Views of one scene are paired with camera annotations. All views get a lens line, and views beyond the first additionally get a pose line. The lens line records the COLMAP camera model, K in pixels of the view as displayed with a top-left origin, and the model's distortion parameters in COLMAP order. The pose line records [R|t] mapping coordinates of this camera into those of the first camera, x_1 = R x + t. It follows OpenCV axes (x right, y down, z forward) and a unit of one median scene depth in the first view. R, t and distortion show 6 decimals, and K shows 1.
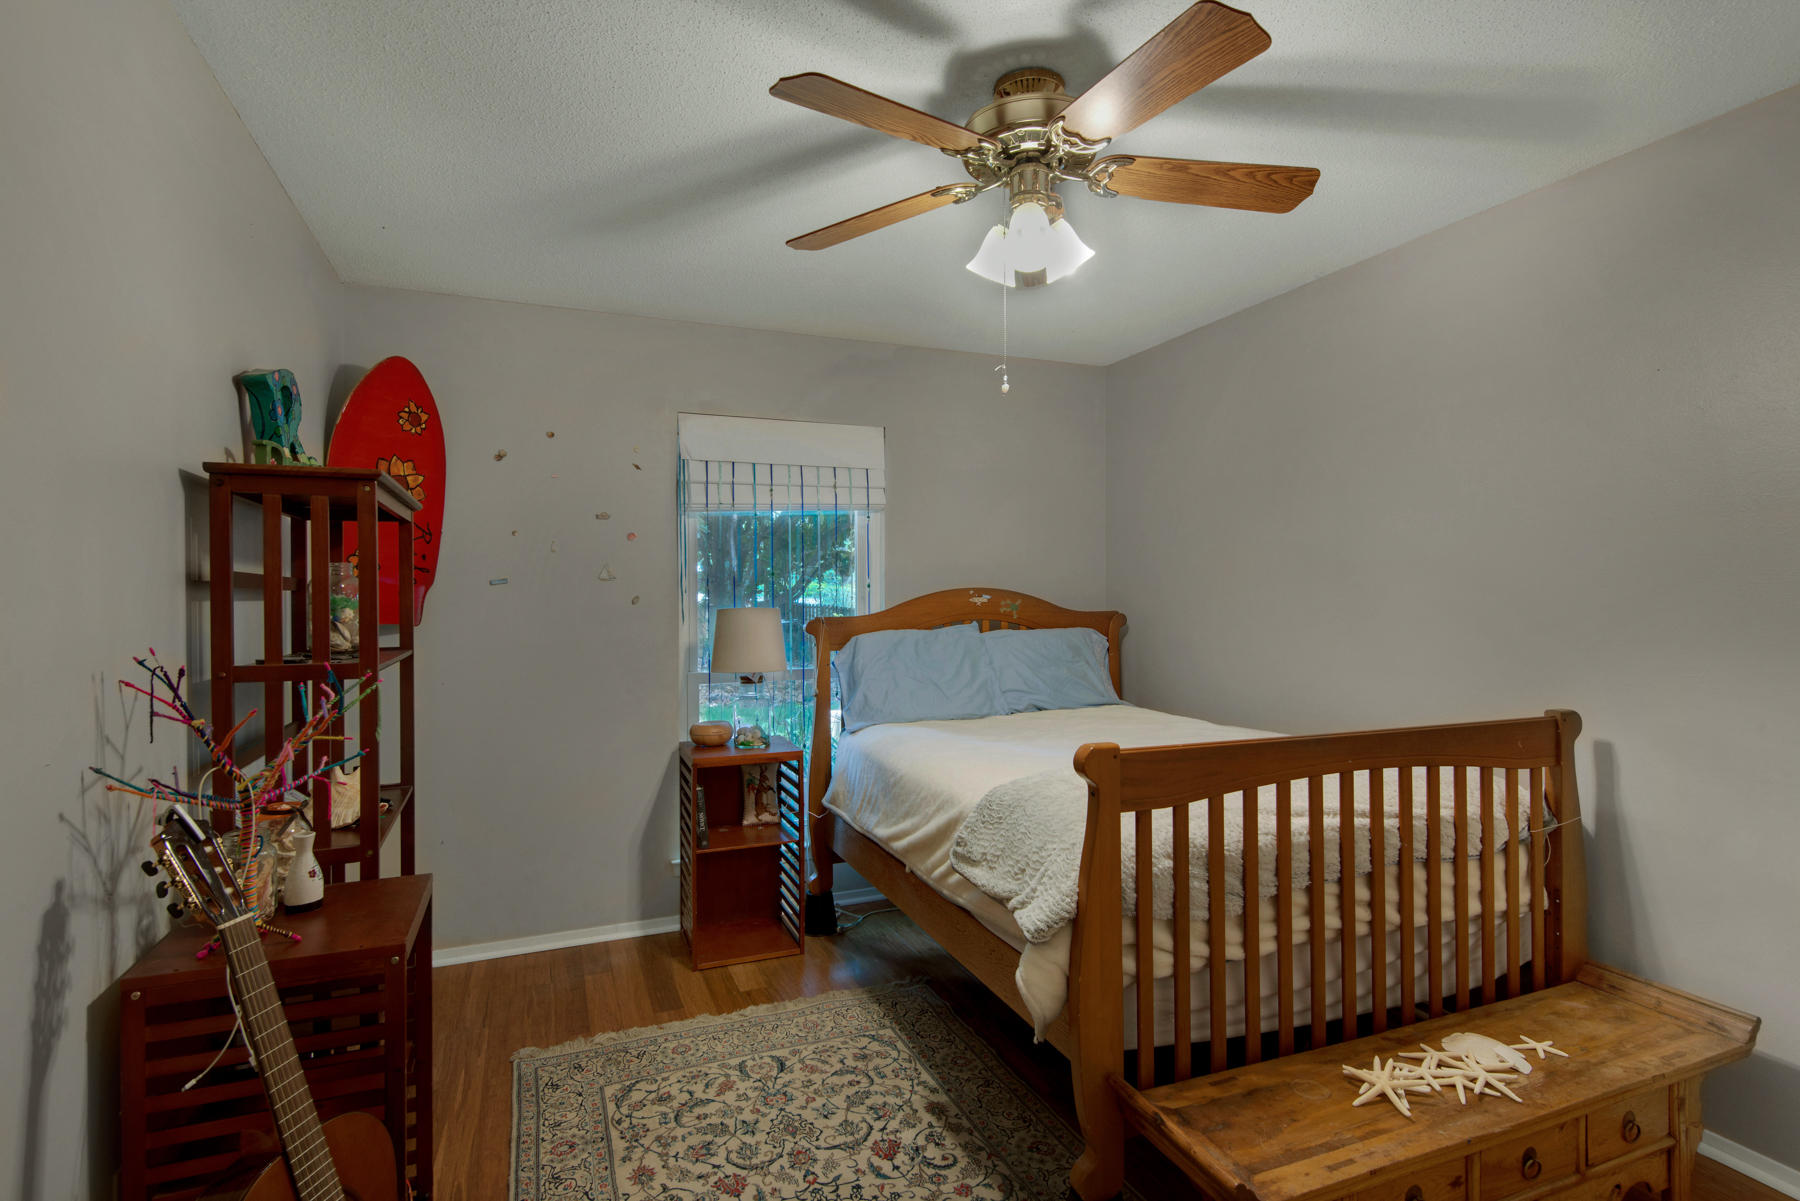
lens RADIAL K [[869.3, 0, 900.0], [0, 869.3, 600.5], [0, 0, 1]] dist [-0.000494, -0.000120]
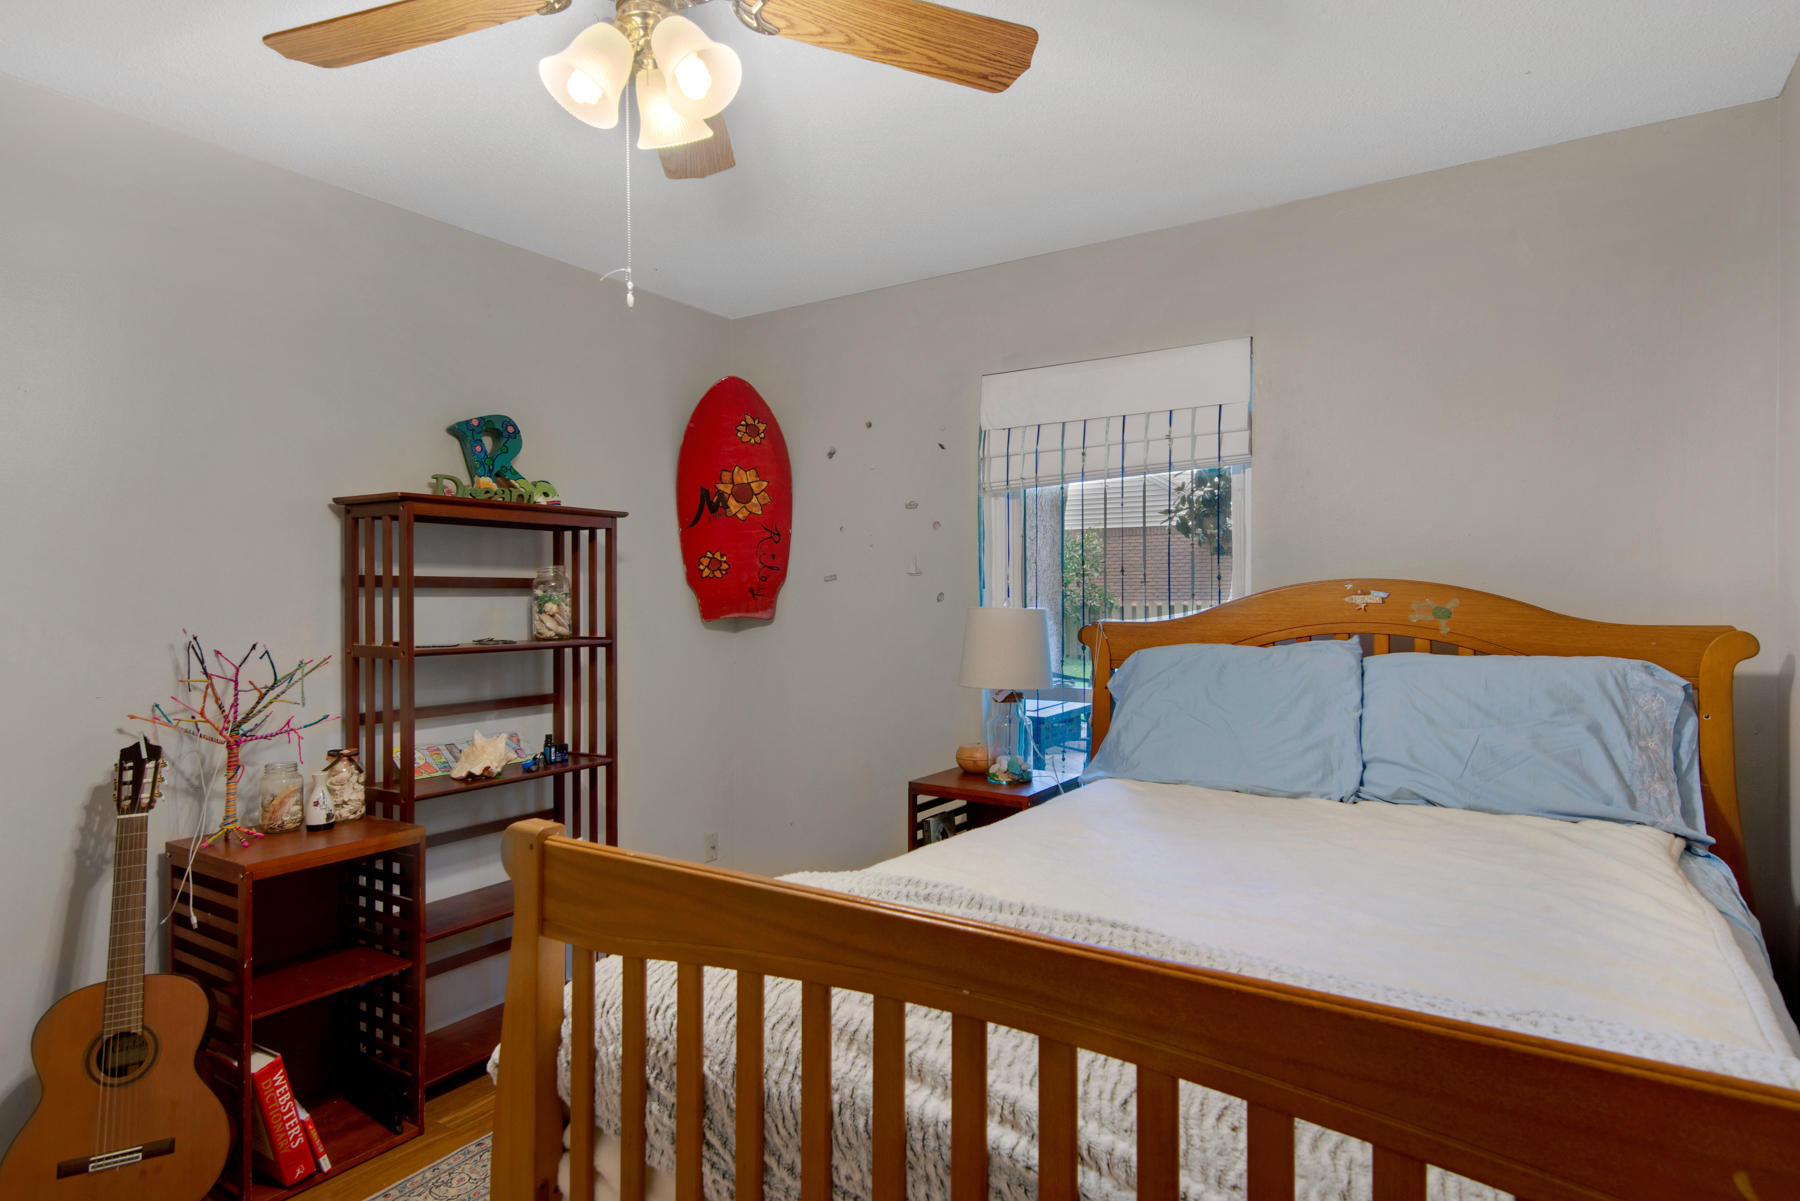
lens RADIAL K [[982.0, 0, 900.0], [0, 982.0, 600.5], [0, 0, 1]] dist [0.003467, 0.000265]
pose [[0.568943, 0.007756, -0.822340, 0.487509], [-0.005226, 0.999969, 0.005816, -0.002550], [0.822360, 0.000988, 0.568966, 0.389506]]
